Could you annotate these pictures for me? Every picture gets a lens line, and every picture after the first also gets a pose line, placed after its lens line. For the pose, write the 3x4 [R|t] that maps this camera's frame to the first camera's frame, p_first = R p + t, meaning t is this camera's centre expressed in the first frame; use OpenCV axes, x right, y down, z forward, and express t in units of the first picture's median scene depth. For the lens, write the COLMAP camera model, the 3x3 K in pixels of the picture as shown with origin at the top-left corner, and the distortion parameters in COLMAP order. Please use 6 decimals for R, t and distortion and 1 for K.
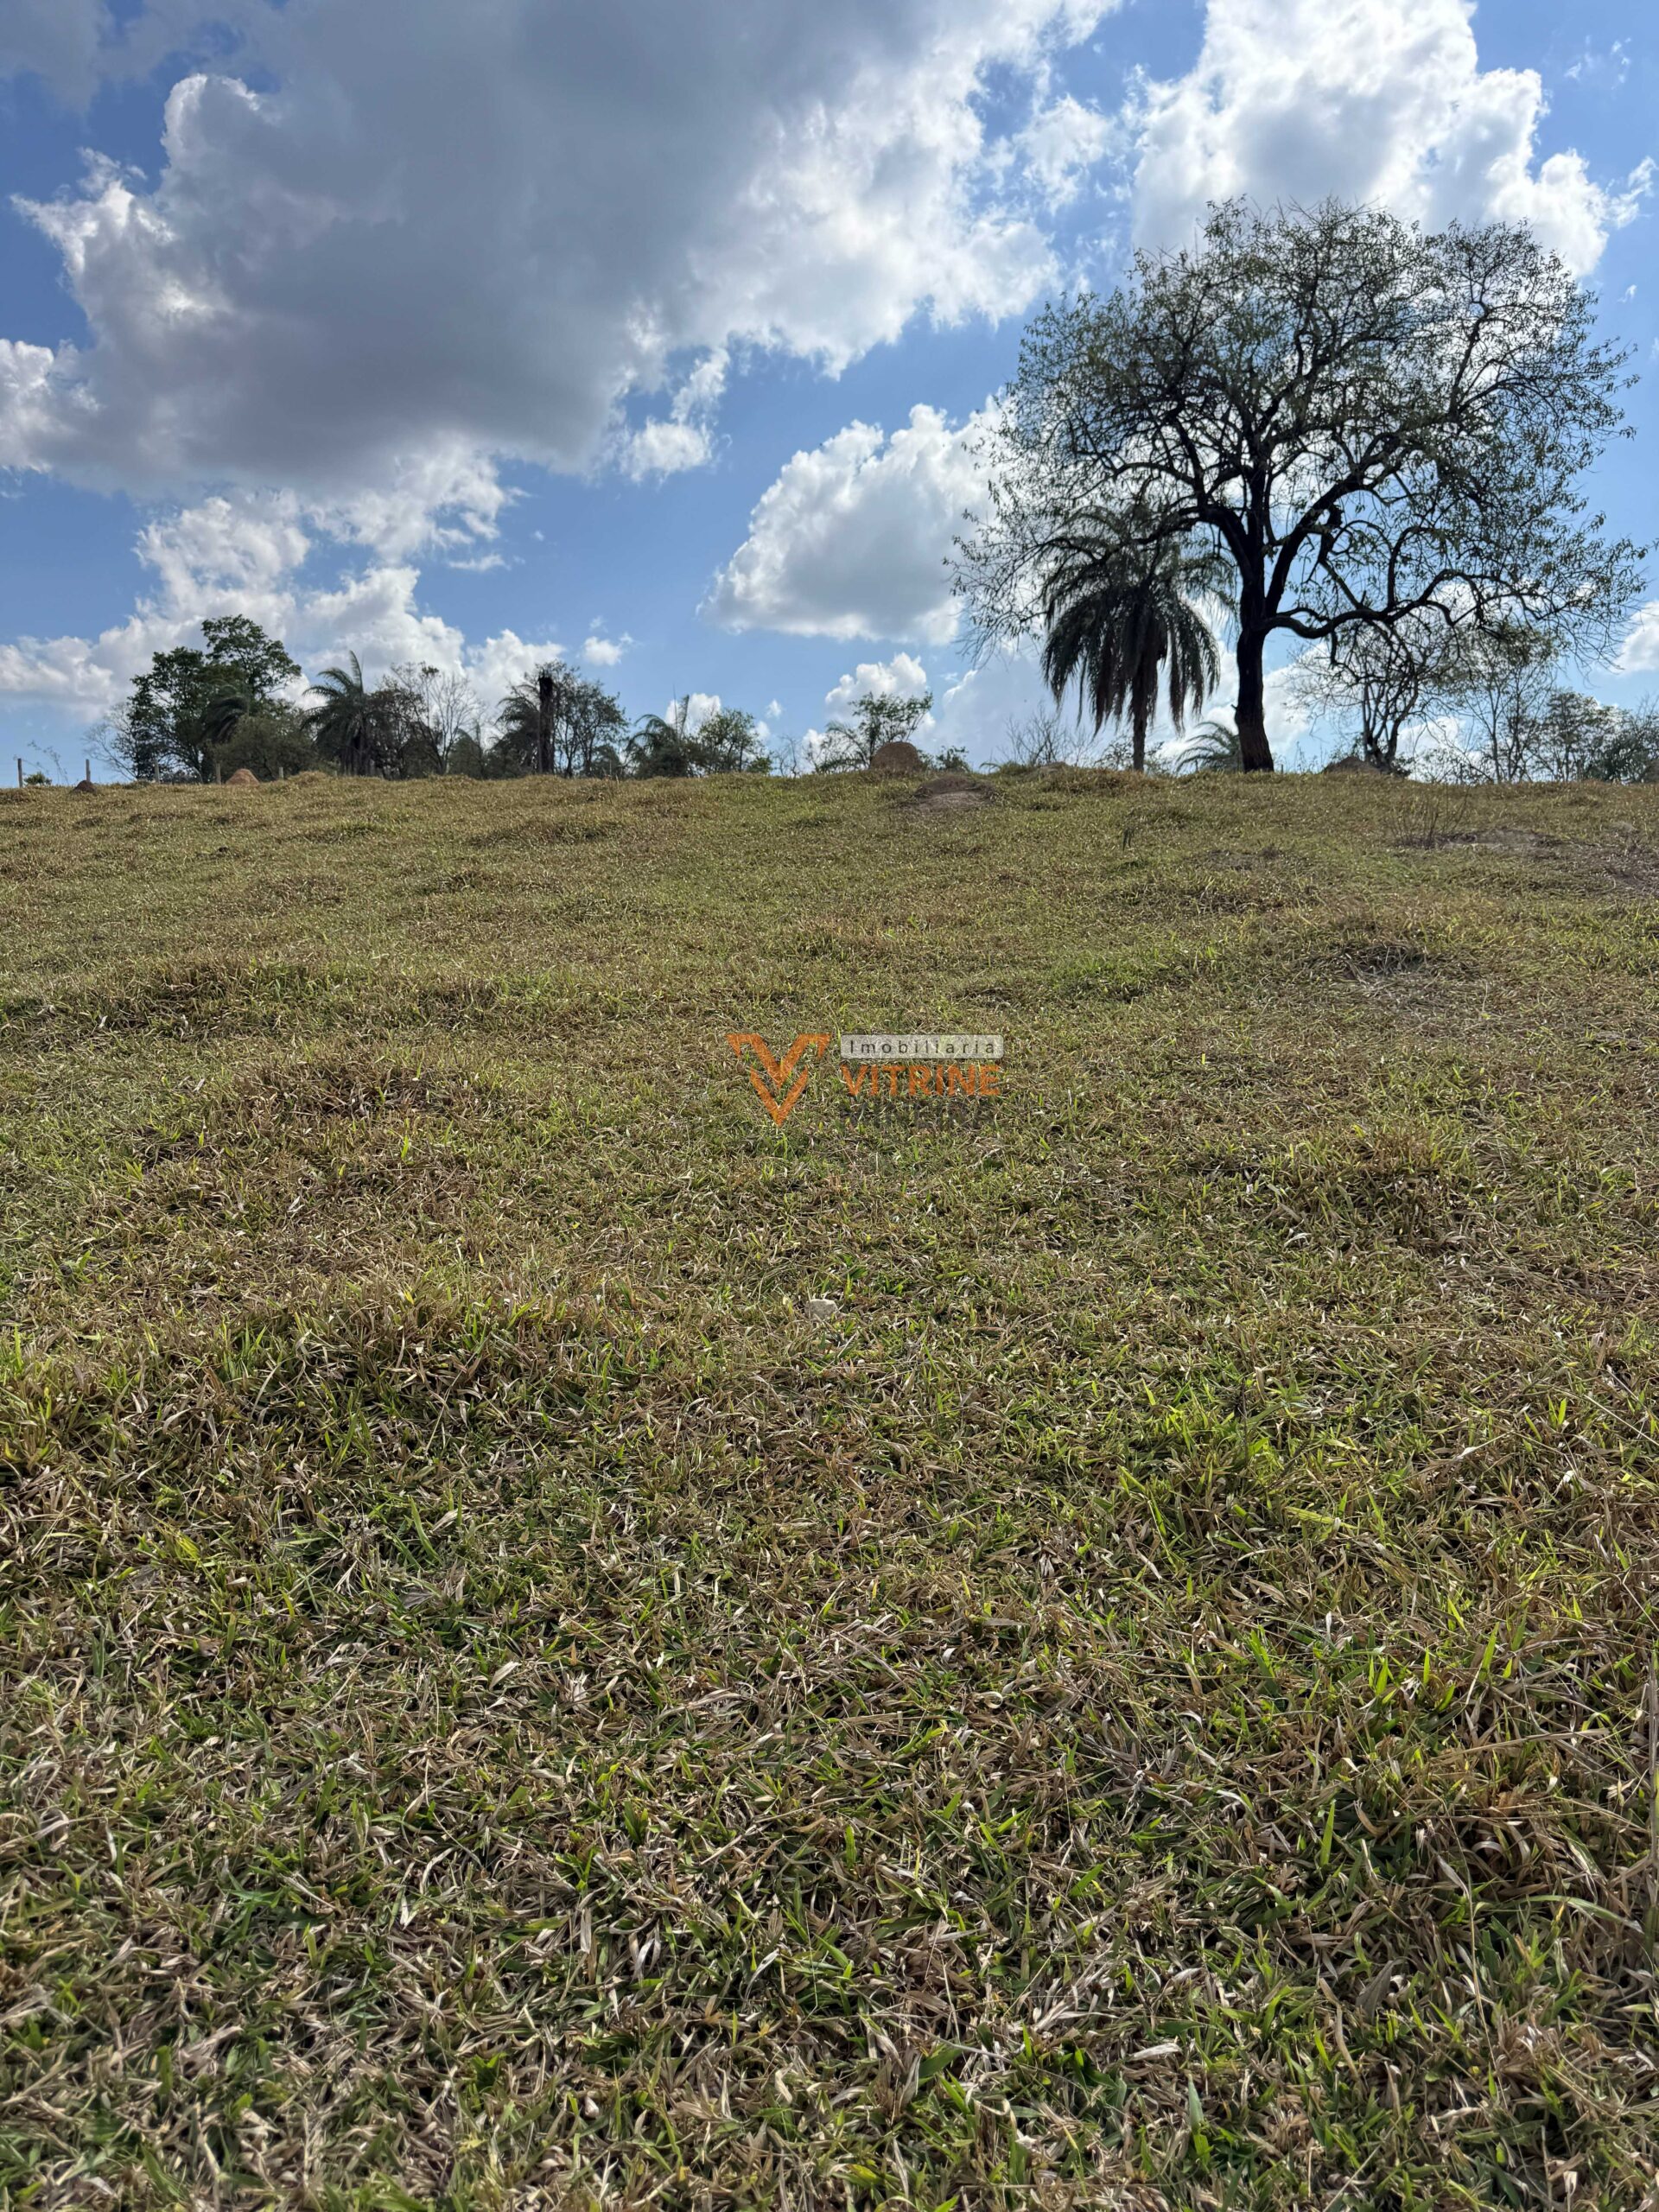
lens RADIAL K [[1487.0, 0, 846.9], [0, 1487.0, 1149.0], [0, 0, 1]] dist [0.003045, -0.016326]
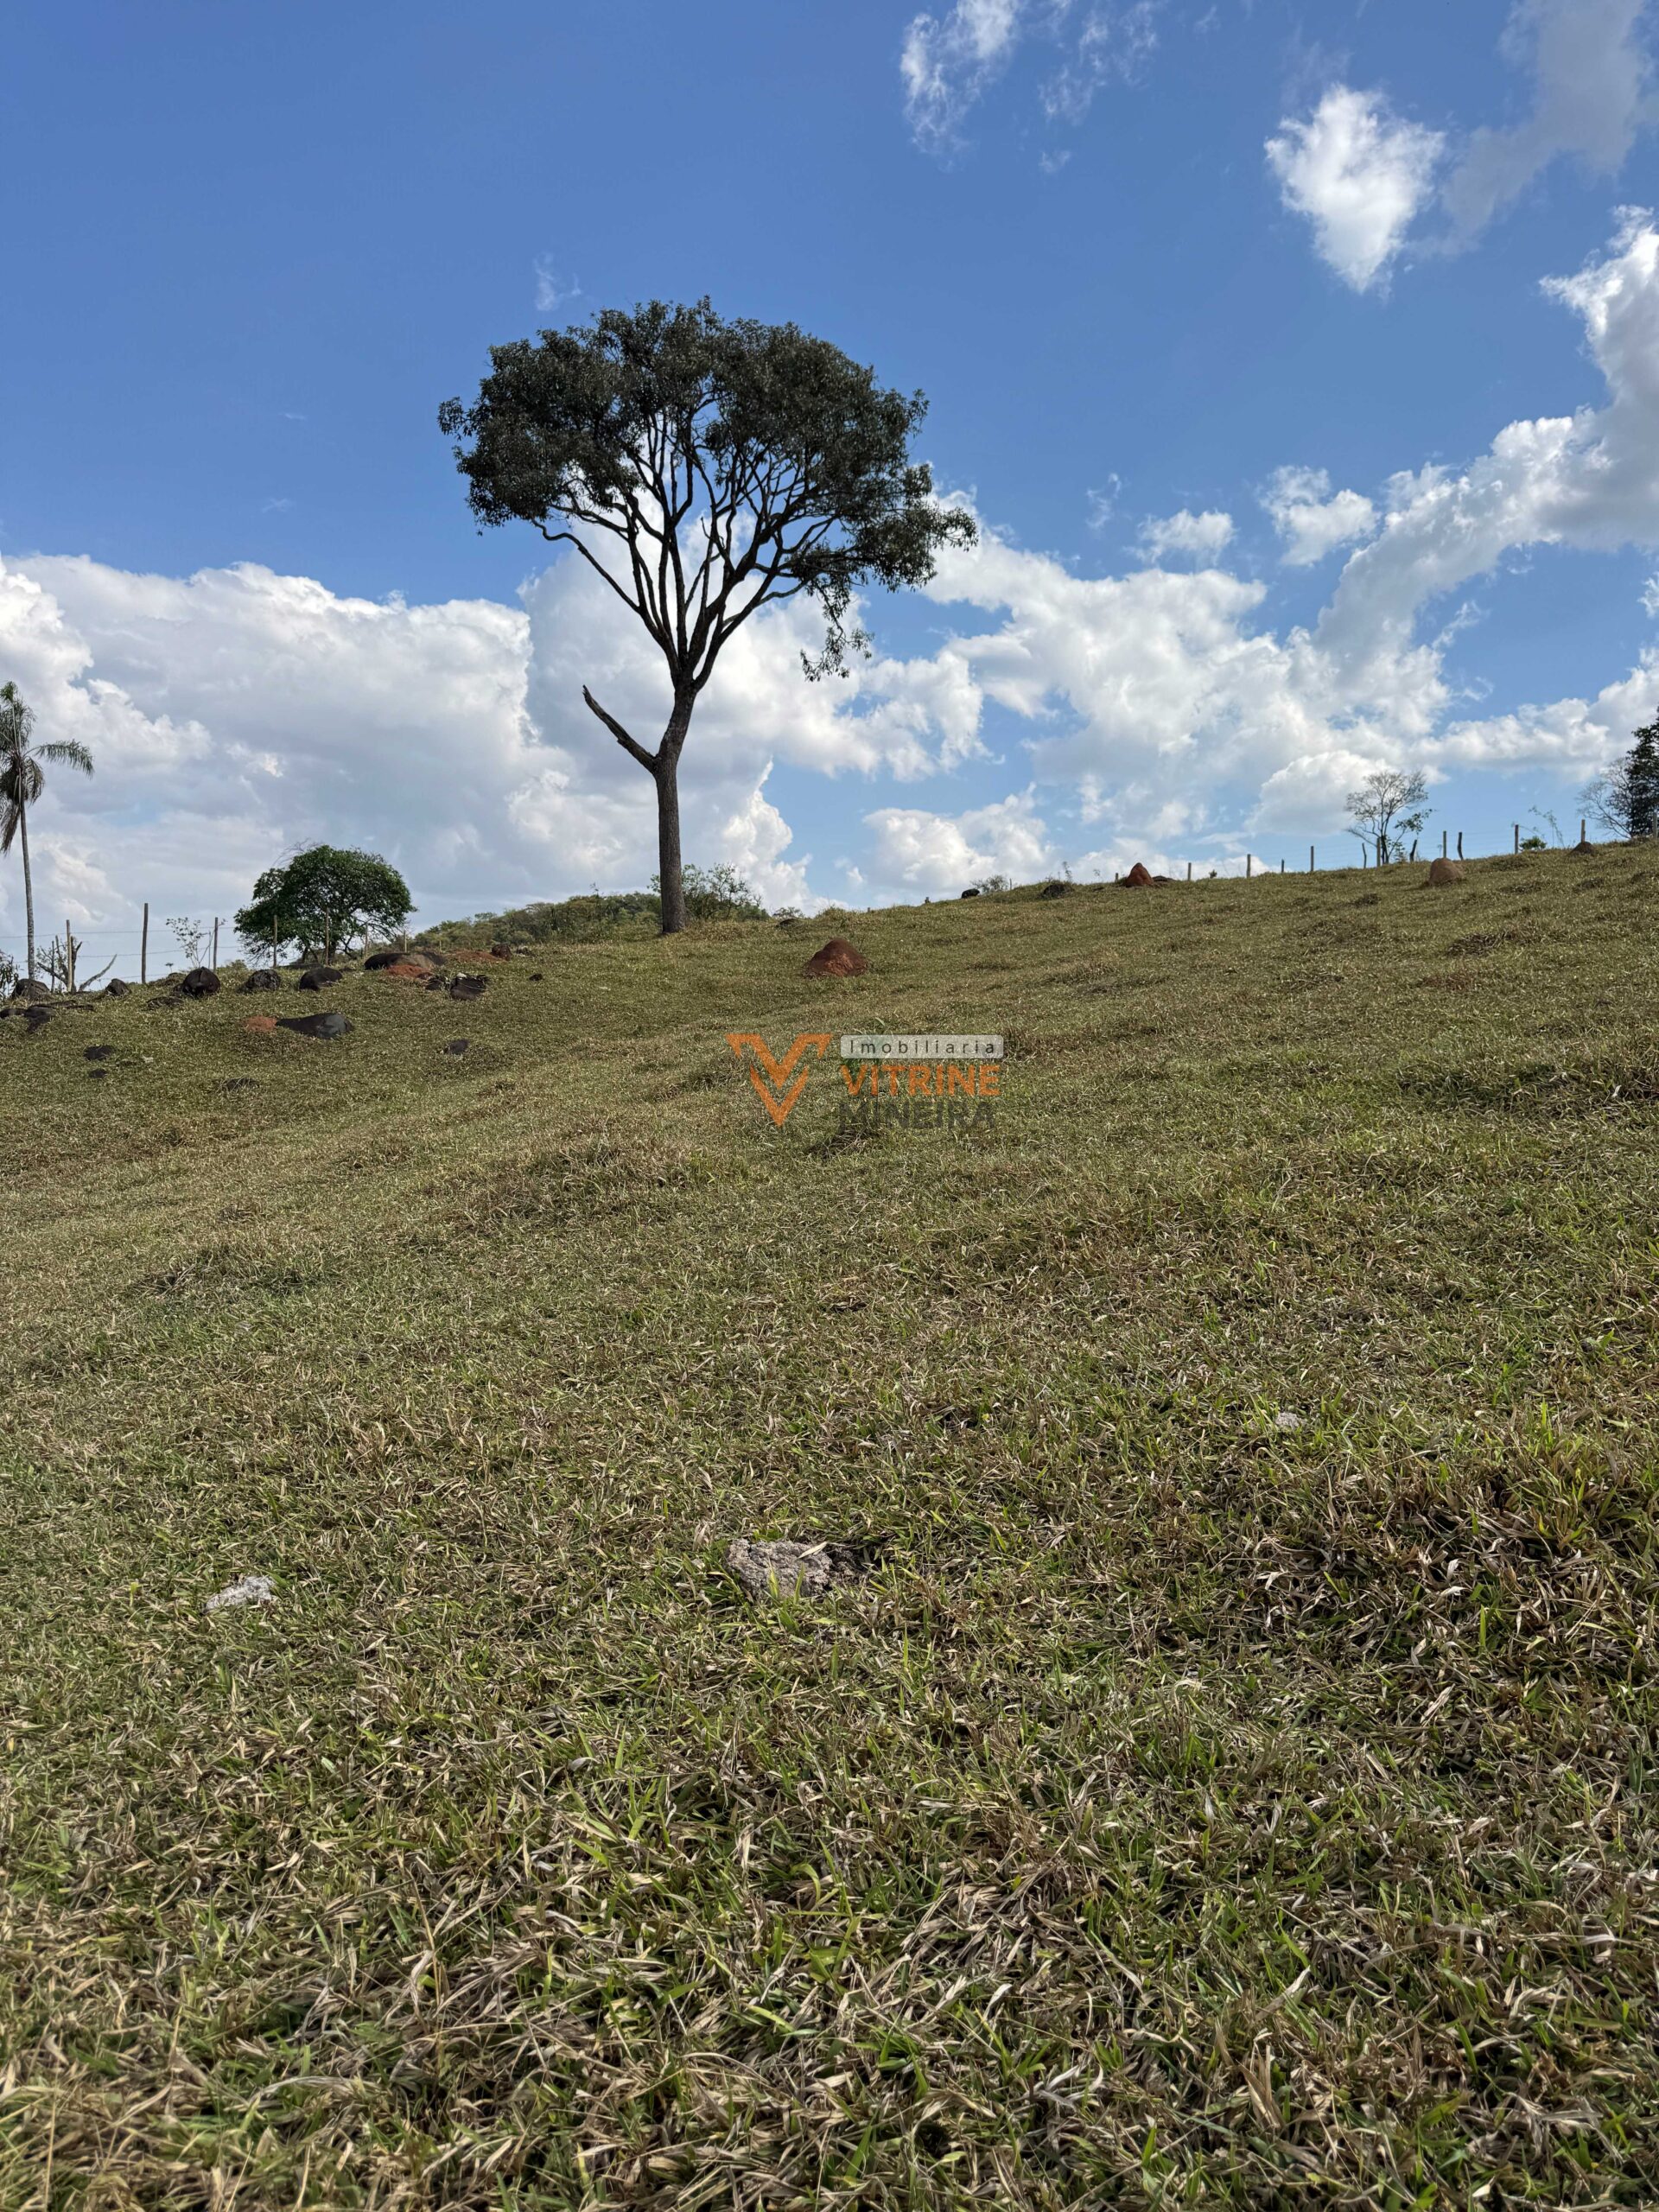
lens RADIAL K [[1487.0, 0, 846.9], [0, 1487.0, 1149.0], [0, 0, 1]] dist [0.003045, -0.016326]
pose [[0.660724, 0.075304, -0.746842, -0.136307], [-0.093428, 0.995468, 0.017717, -0.023900], [0.744792, 0.058070, 0.664765, -0.036459]]
